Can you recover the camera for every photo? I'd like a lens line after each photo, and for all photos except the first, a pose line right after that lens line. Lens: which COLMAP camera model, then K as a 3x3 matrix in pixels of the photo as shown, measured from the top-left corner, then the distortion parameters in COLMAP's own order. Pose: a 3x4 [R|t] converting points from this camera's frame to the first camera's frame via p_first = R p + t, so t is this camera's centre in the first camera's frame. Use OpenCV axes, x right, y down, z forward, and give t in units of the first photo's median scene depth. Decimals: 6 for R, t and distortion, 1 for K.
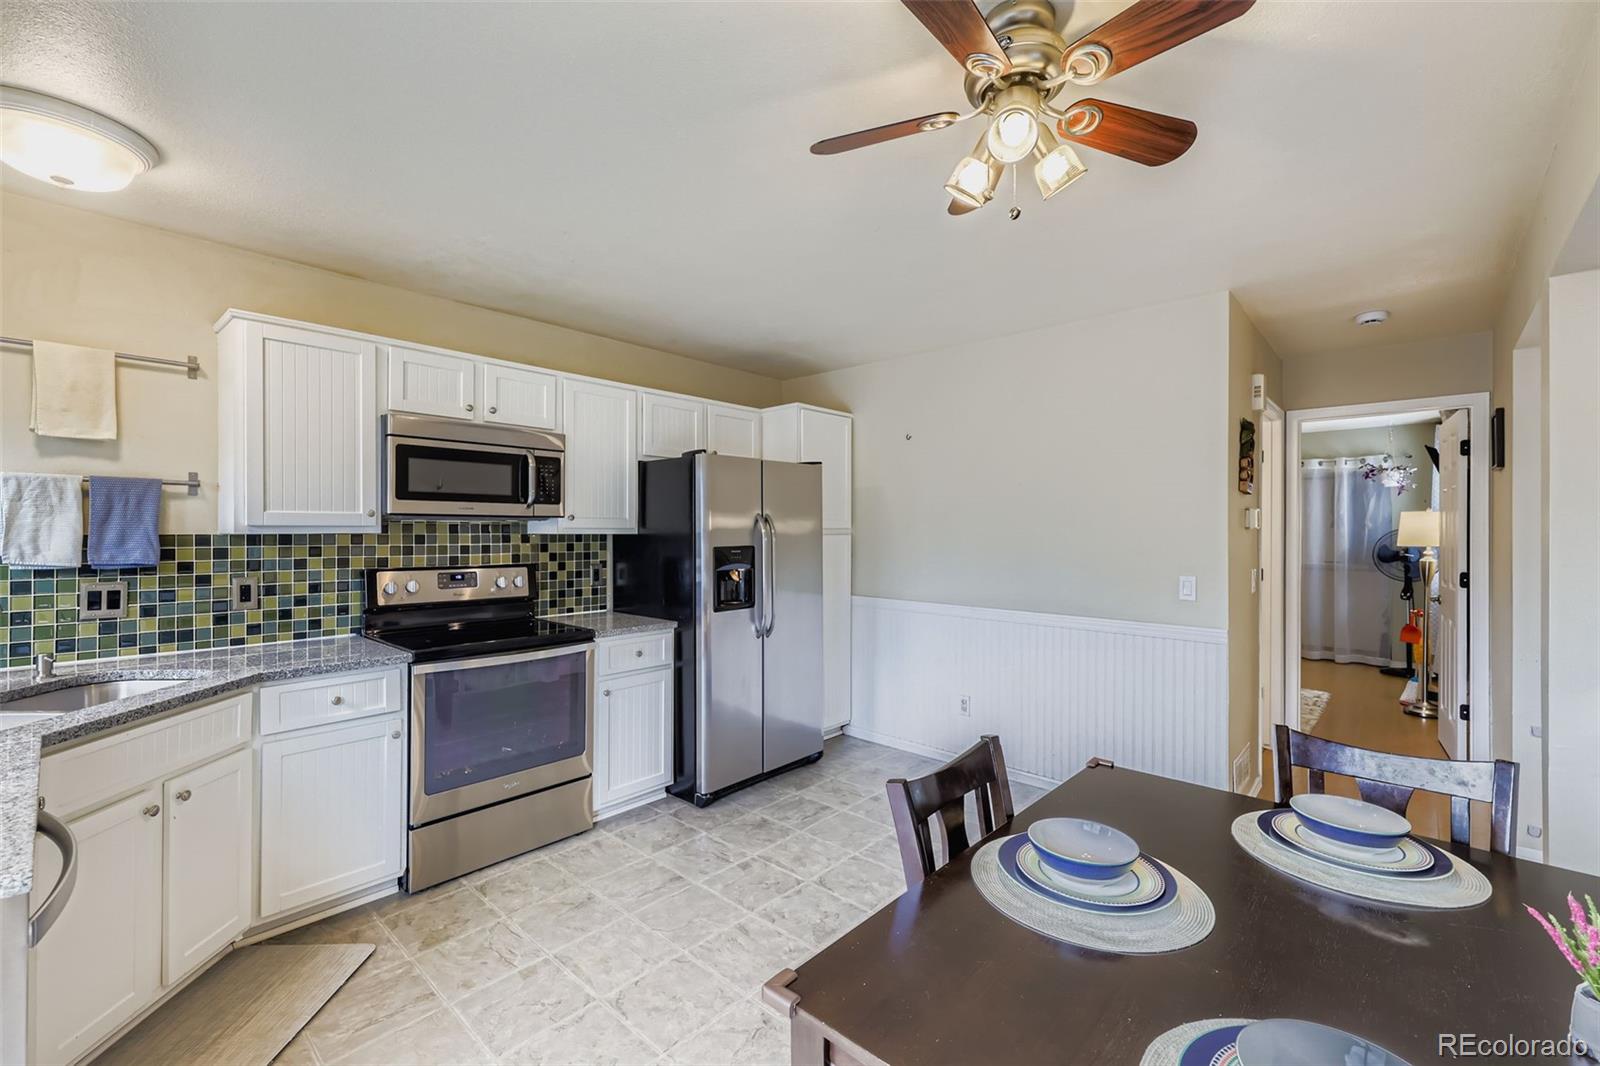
lens RADIAL K [[681.5, 0, 802.4], [0, 681.5, 531.4], [0, 0, 1]] dist [-0.000330, -0.000300]
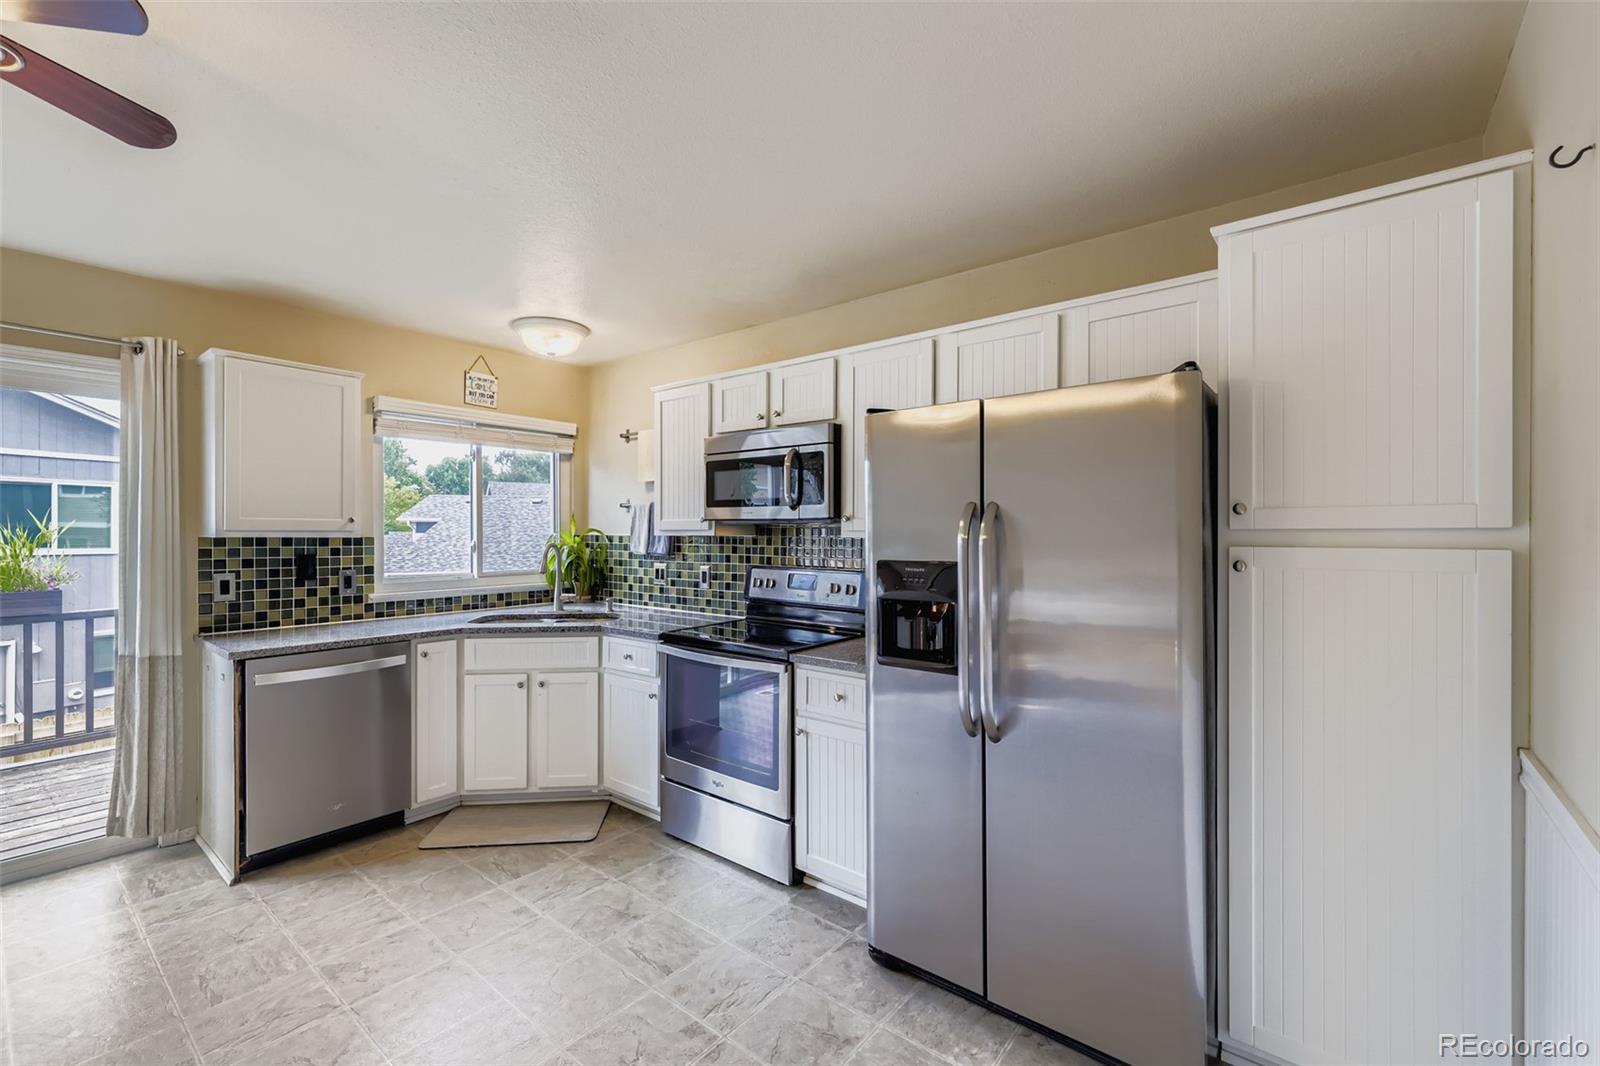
lens RADIAL K [[681.5, 0, 794.3], [0, 681.5, 532.9], [0, 0, 1]] dist [-0.000330, -0.000300]
pose [[0.037033, -0.000440, -0.999314, 0.619992], [-0.002087, 0.999998, -0.000518, -0.002085], [0.999312, 0.002104, 0.037032, 1.124690]]
